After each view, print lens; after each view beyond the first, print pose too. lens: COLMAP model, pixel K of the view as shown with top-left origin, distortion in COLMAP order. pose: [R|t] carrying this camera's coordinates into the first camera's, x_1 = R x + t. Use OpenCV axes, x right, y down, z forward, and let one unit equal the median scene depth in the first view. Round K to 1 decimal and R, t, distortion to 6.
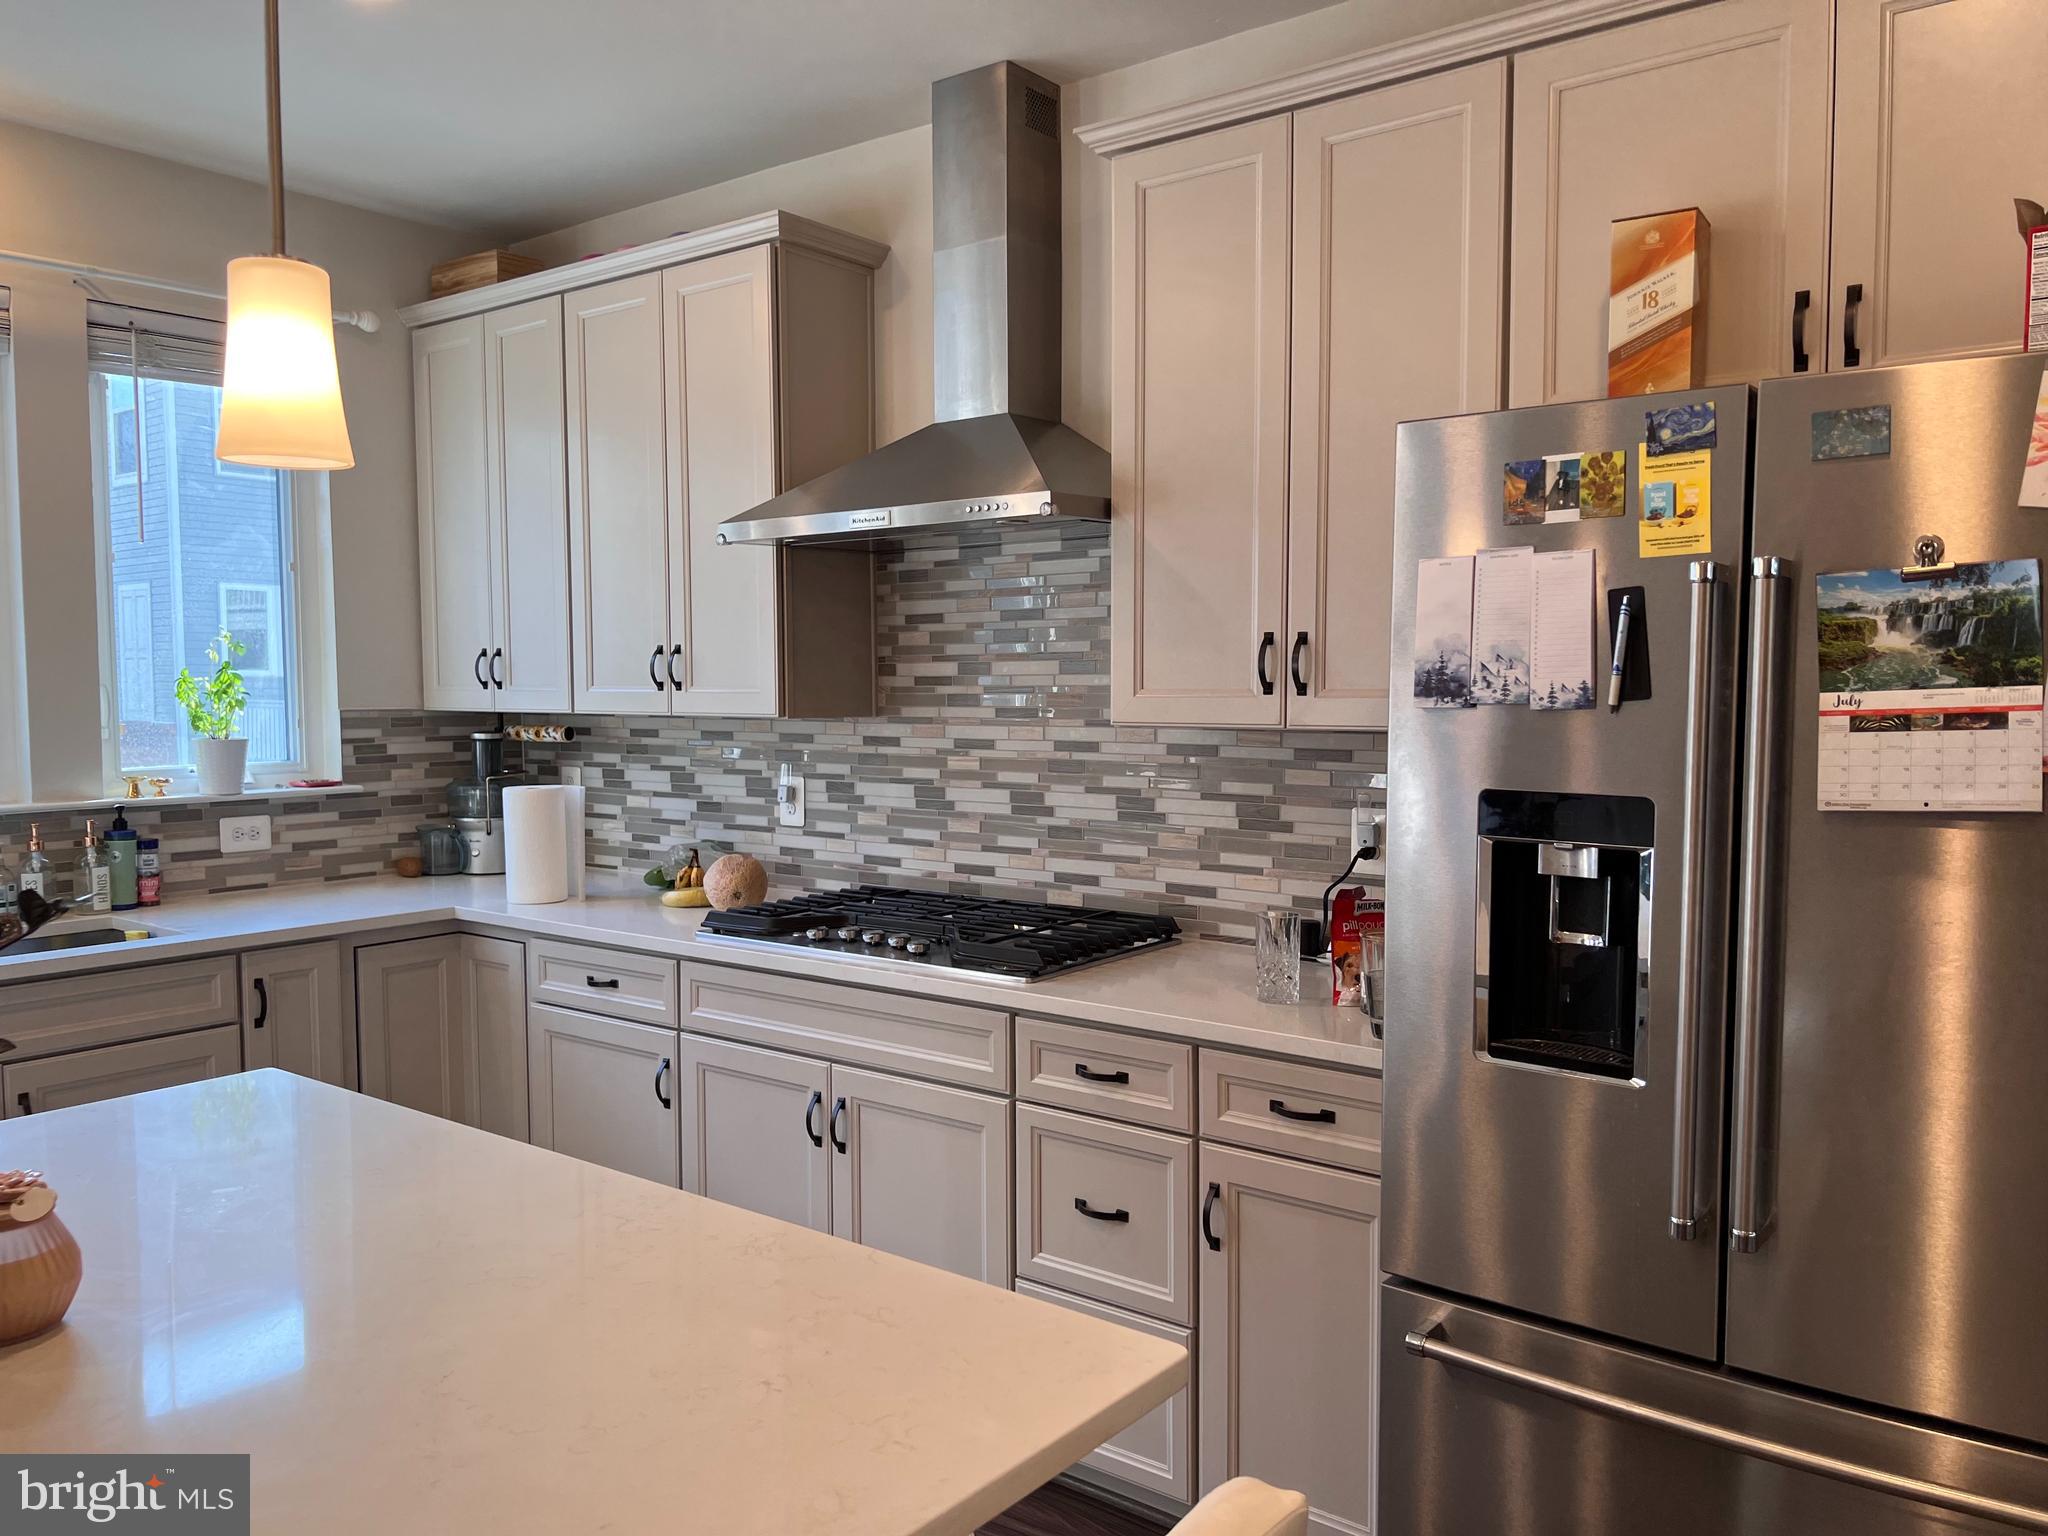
lens RADIAL K [[1546.2, 0, 1020.1], [0, 1546.2, 778.0], [0, 0, 1]] dist [0.027881, -0.040181]
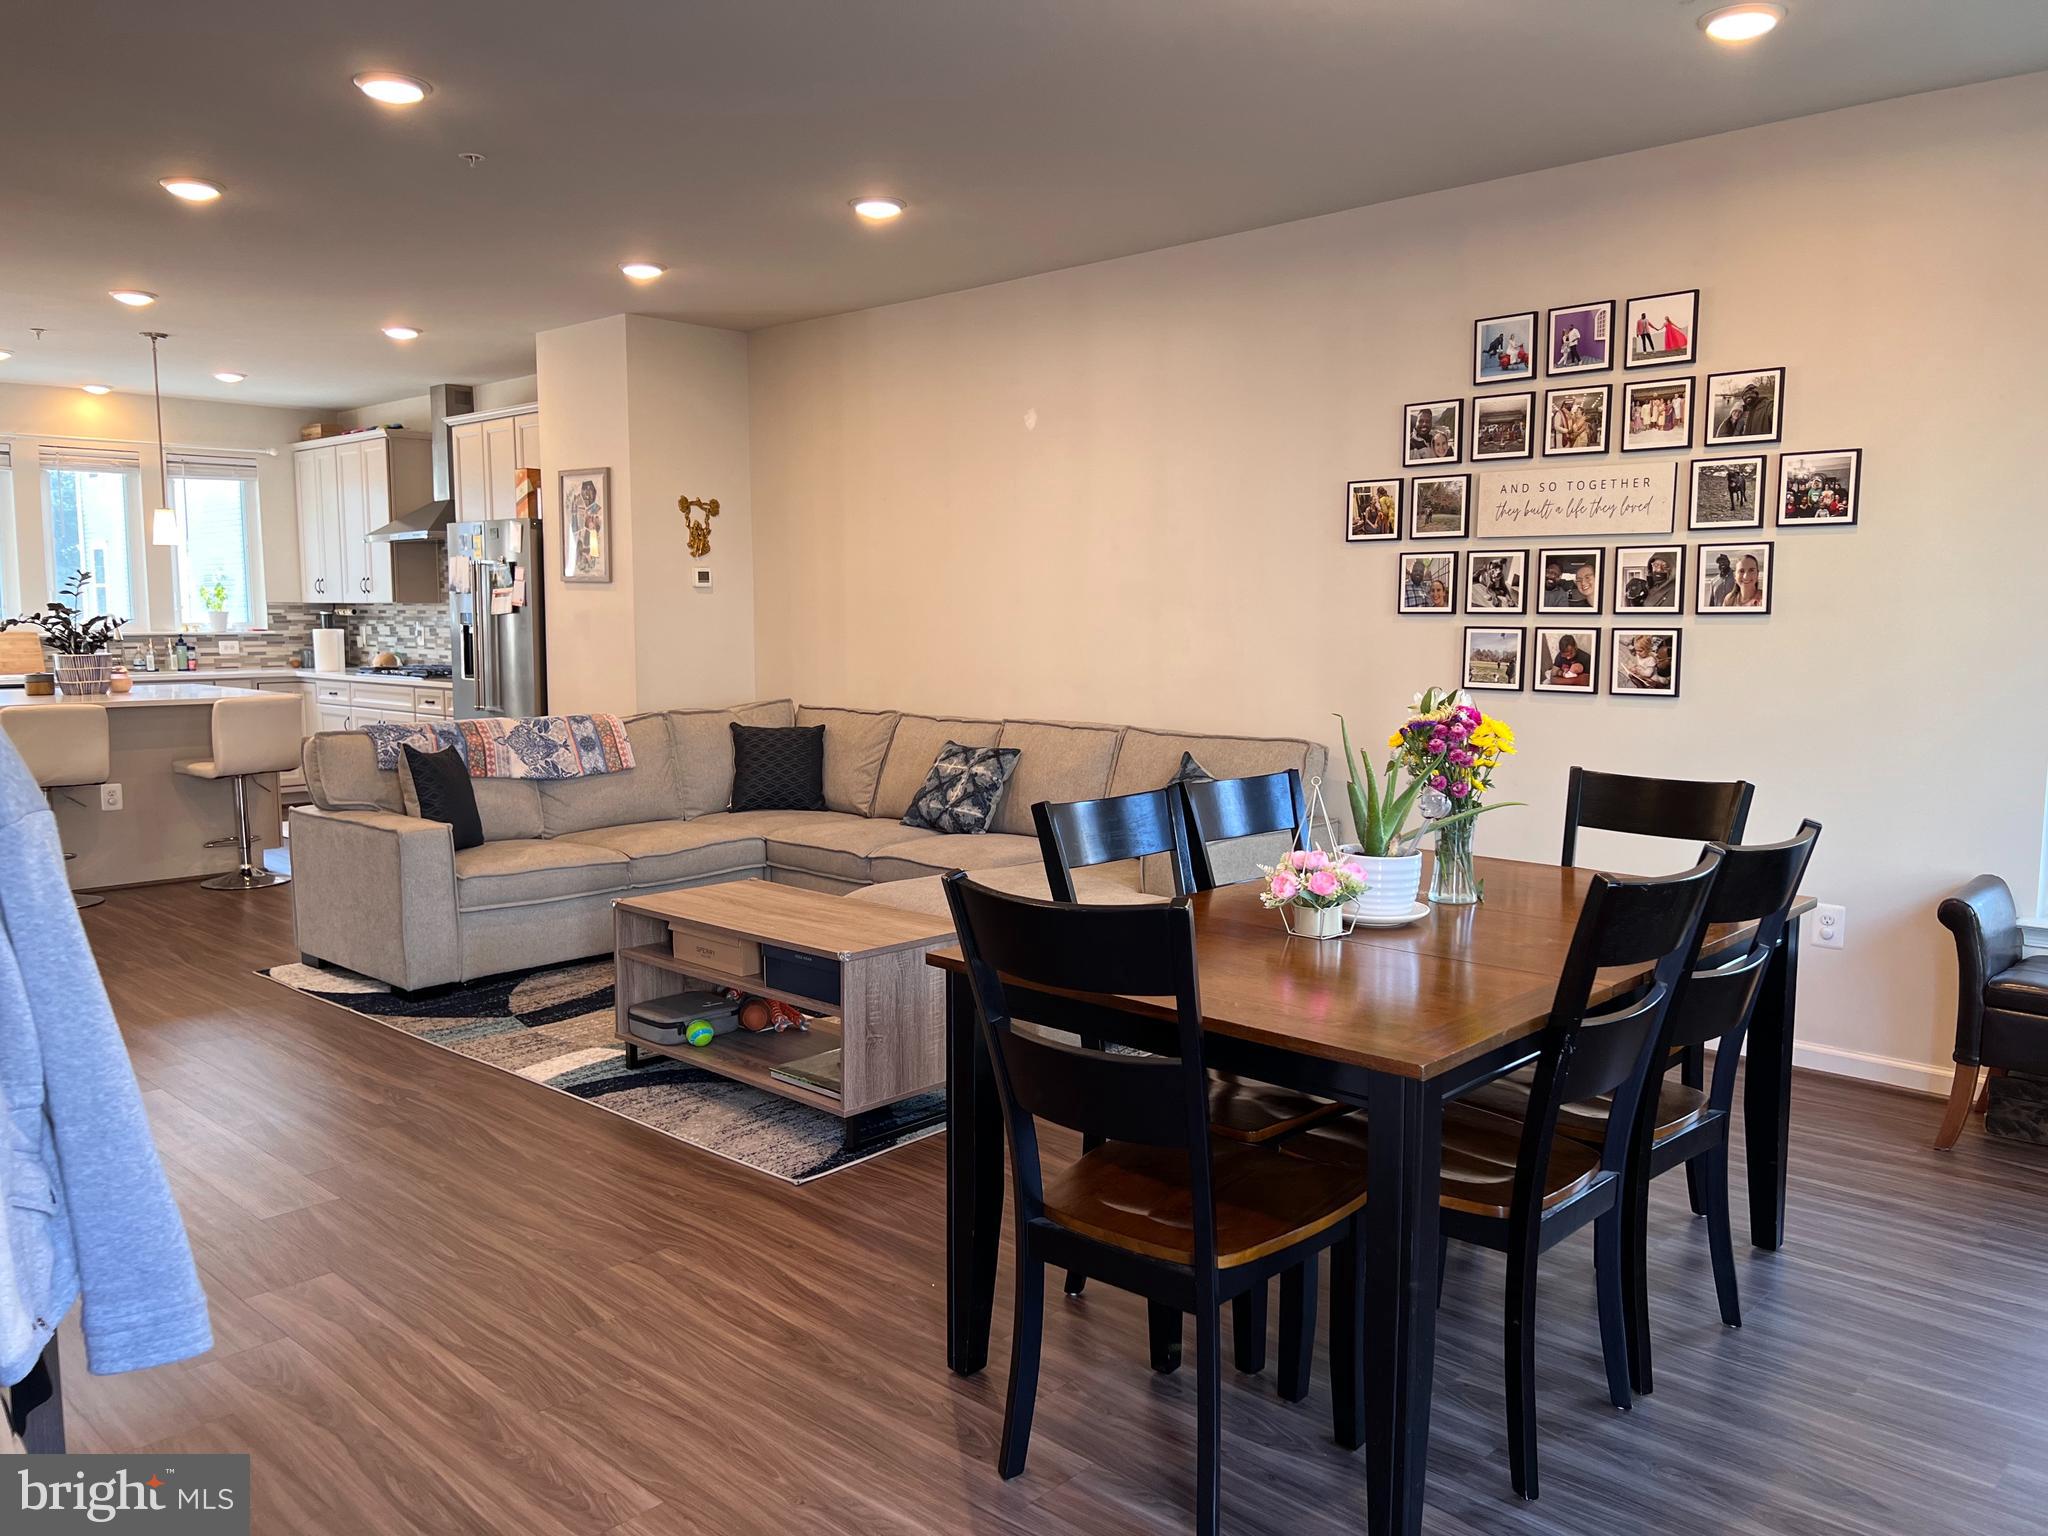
lens RADIAL K [[1546.2, 0, 1020.5], [0, 1546.2, 757.0], [0, 0, 1]] dist [0.027881, -0.040181]
pose [[0.993516, 0.012409, -0.113010, 1.163680], [-0.008776, 0.999431, 0.032583, 0.125117], [0.113350, -0.031379, 0.993059, -1.515879]]
